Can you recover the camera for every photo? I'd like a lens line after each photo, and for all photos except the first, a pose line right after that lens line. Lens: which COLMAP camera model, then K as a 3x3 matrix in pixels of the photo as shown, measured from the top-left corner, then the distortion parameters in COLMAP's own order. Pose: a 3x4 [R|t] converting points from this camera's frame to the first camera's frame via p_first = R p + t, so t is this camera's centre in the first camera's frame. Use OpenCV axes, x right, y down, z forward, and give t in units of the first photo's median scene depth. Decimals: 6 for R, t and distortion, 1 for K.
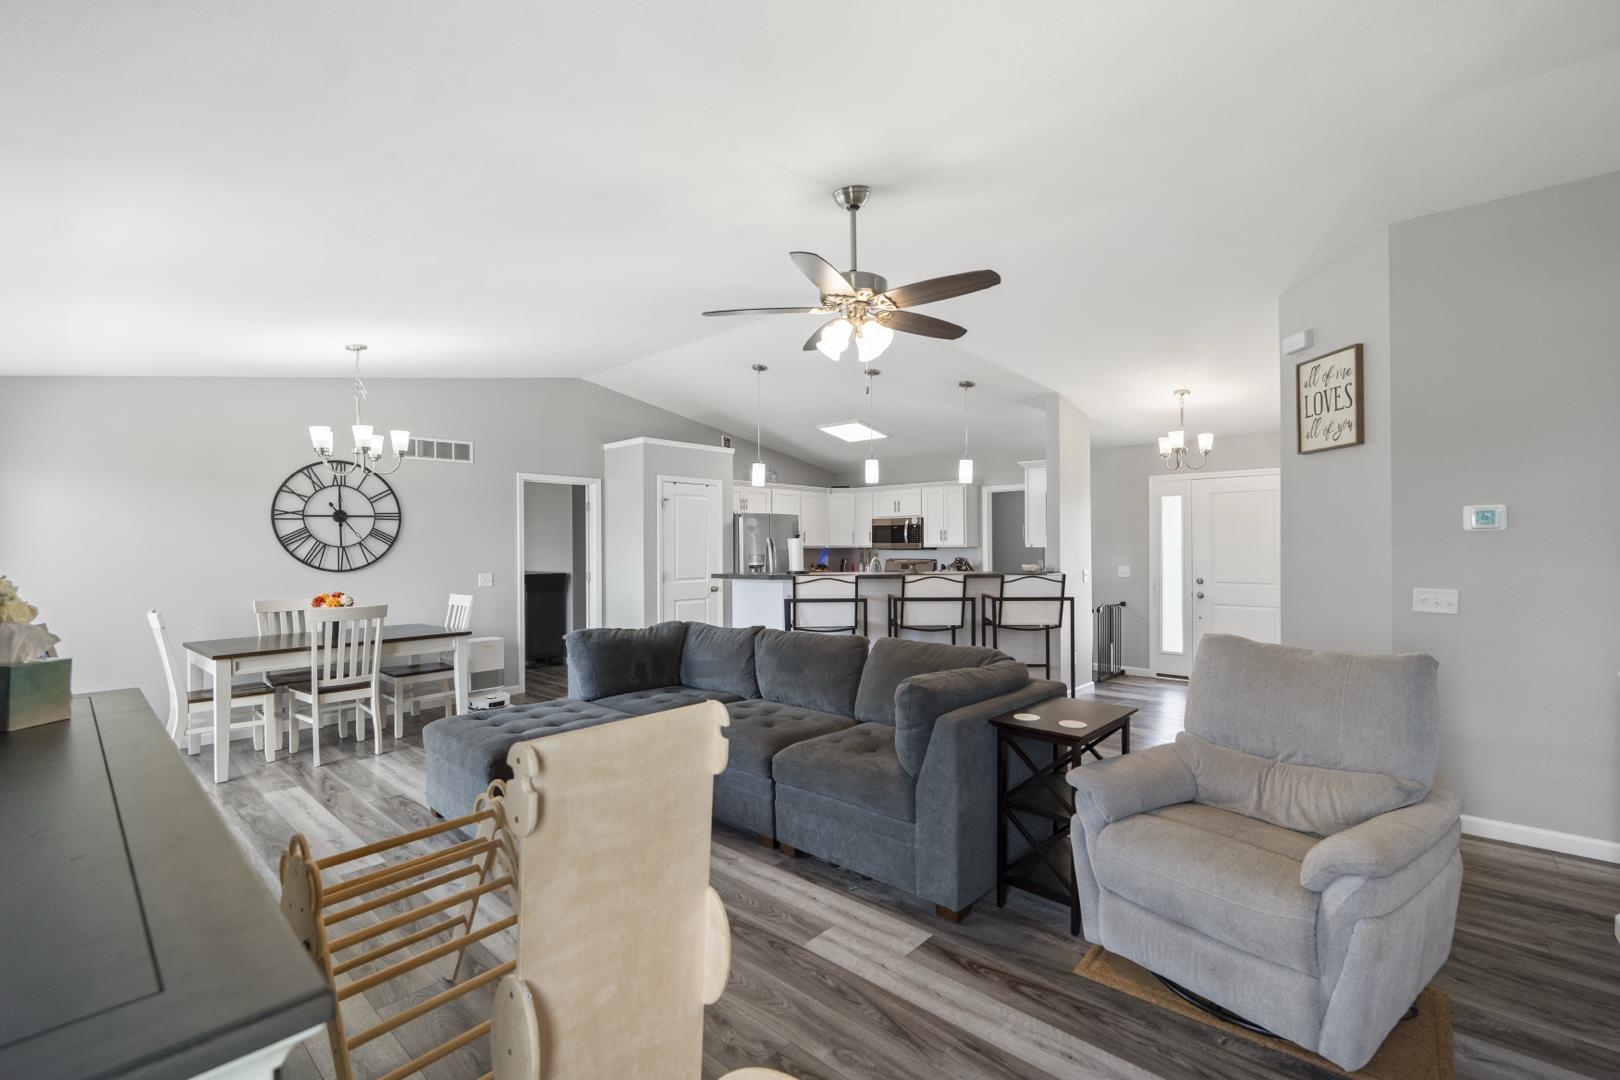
lens RADIAL K [[709.5, 0, 822.1], [0, 709.5, 540.0], [0, 0, 1]] dist [-0.007716, 0.000867]
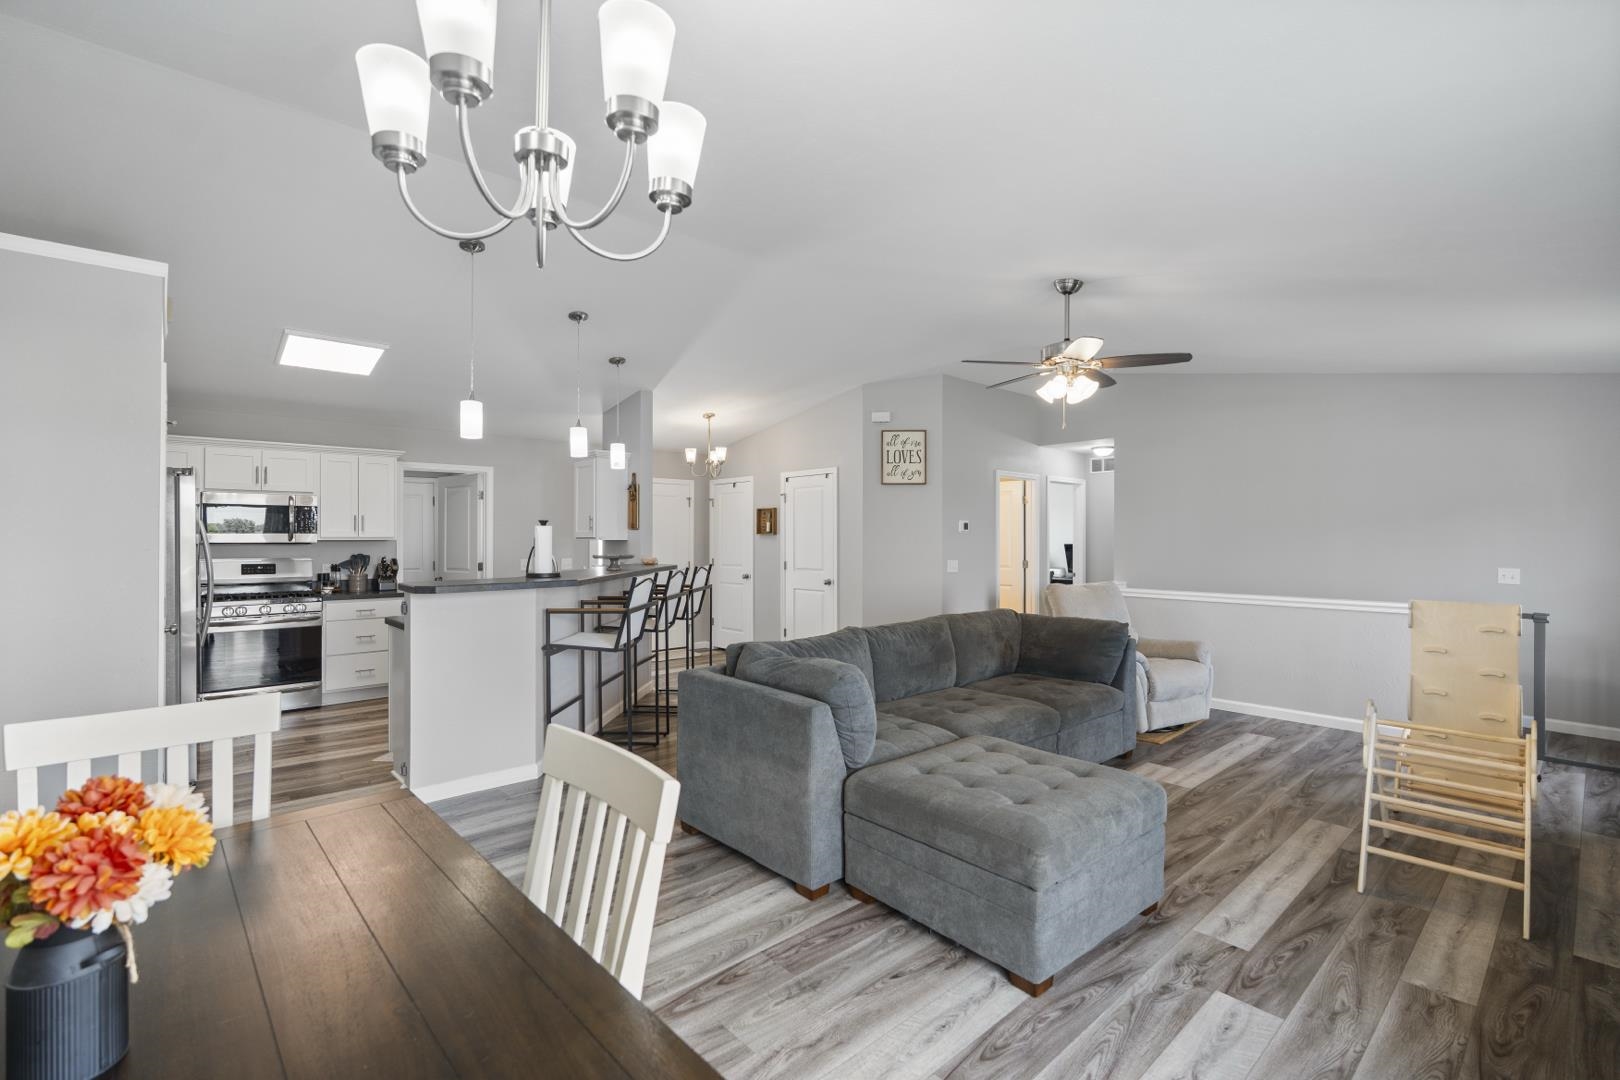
lens RADIAL K [[709.5, 0, 802.6], [0, 709.5, 530.2], [0, 0, 1]] dist [-0.007716, 0.000867]
pose [[0.119071, 0.014873, 0.992774, -0.590595], [-0.010016, 0.999855, -0.013778, 0.007030], [-0.992835, -0.008304, 0.119202, 0.576928]]
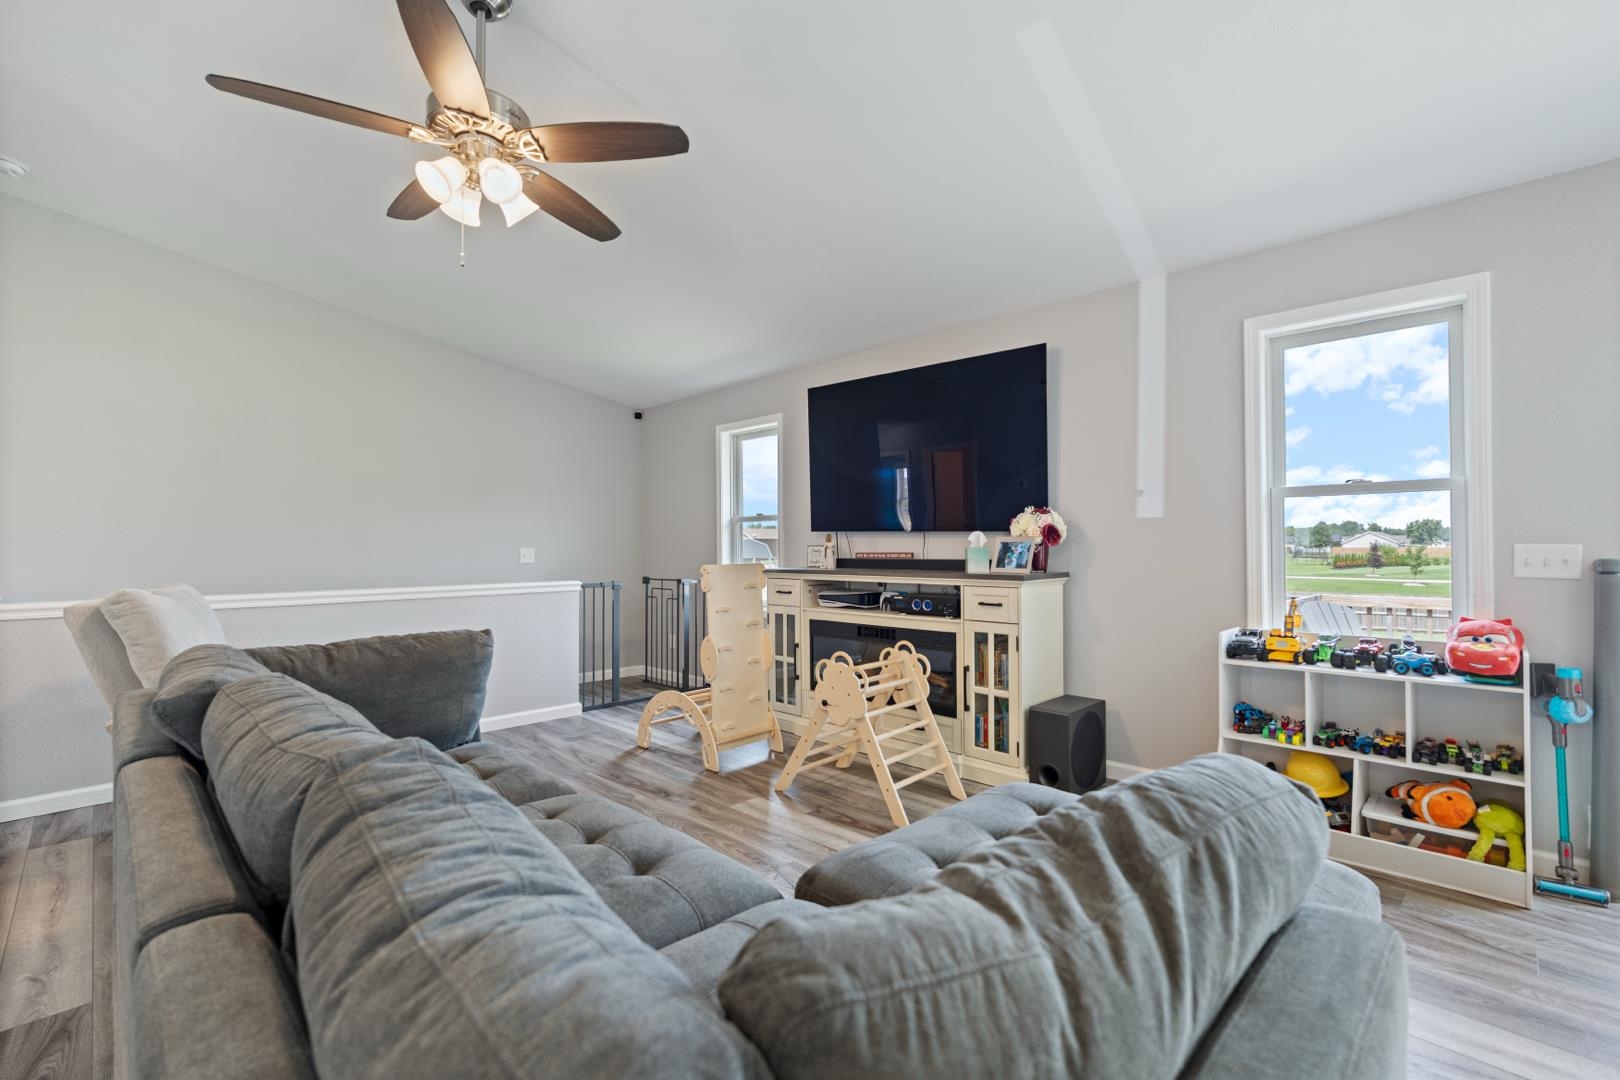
lens RADIAL K [[709.5, 0, 827.2], [0, 709.5, 549.3], [0, 0, 1]] dist [-0.007716, 0.000867]
pose [[-0.998892, 0.013610, 0.045056, -0.143628], [0.013359, 0.999894, -0.005865, 0.040260], [-0.045131, -0.005256, -0.998967, 0.721864]]
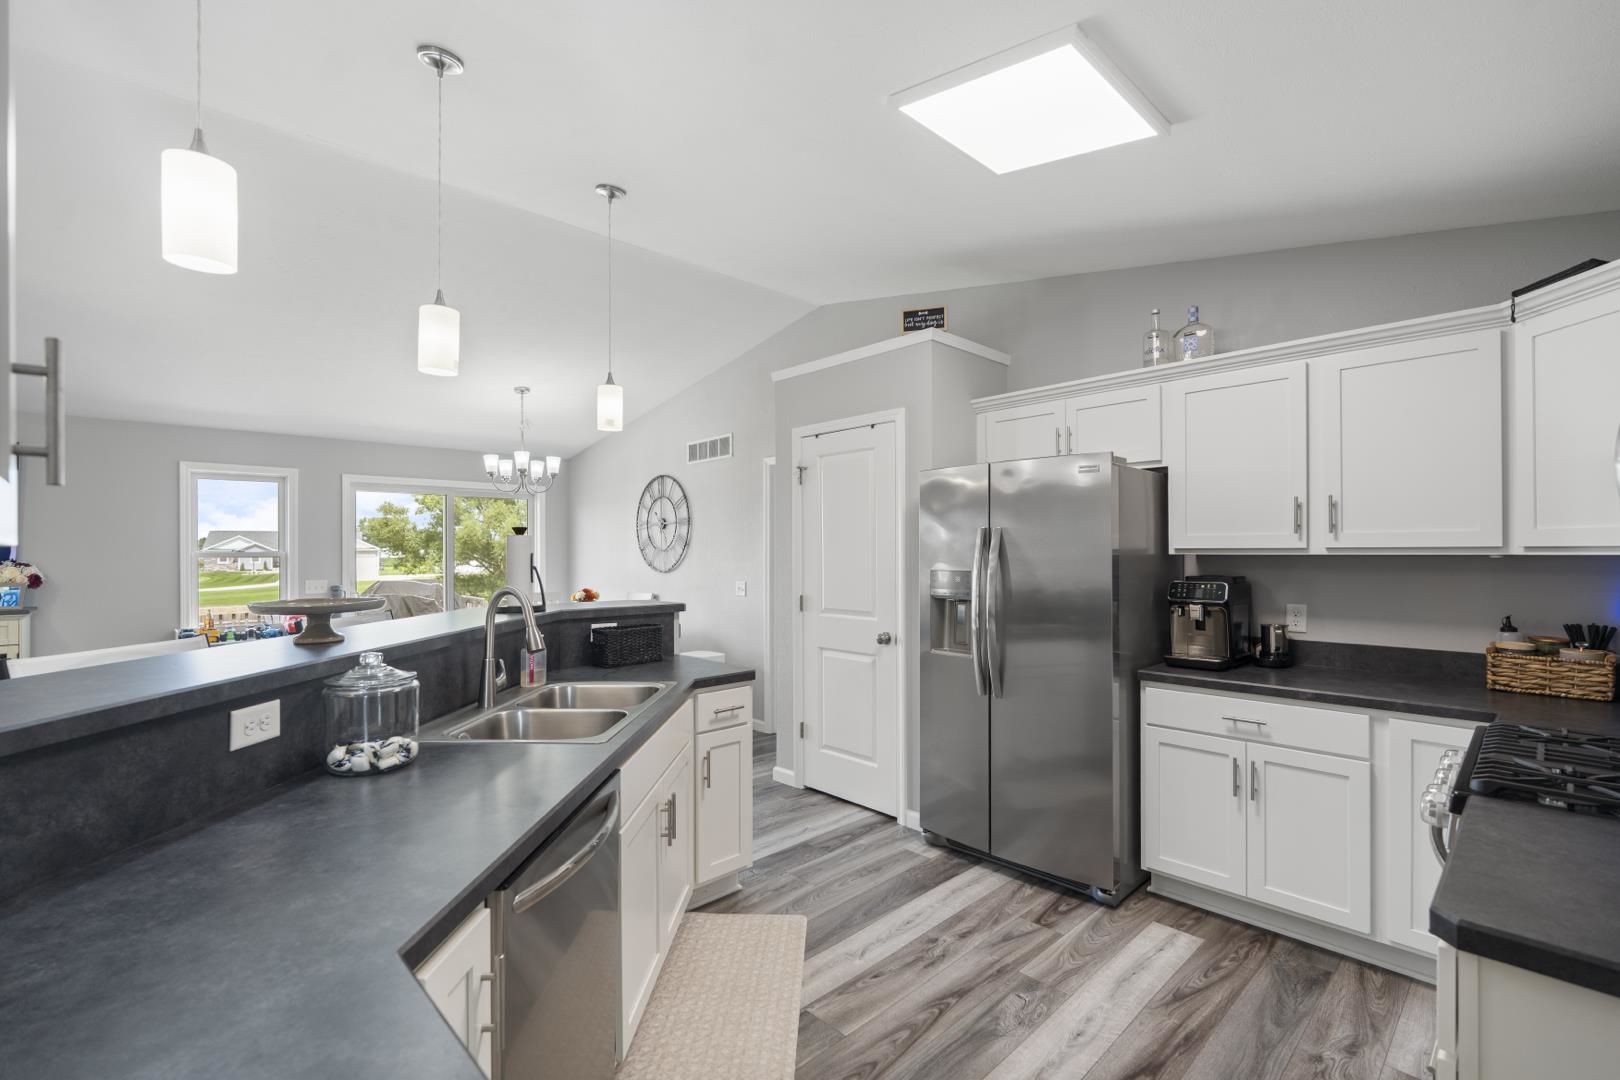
lens RADIAL K [[709.5, 0, 814.1], [0, 709.5, 553.3], [0, 0, 1]] dist [-0.007716, 0.000867]
pose [[-0.086301, 0.006297, -0.996249, 0.350059], [0.012067, 0.999913, 0.005275, 0.008740], [0.996196, -0.011567, -0.086370, 1.058513]]
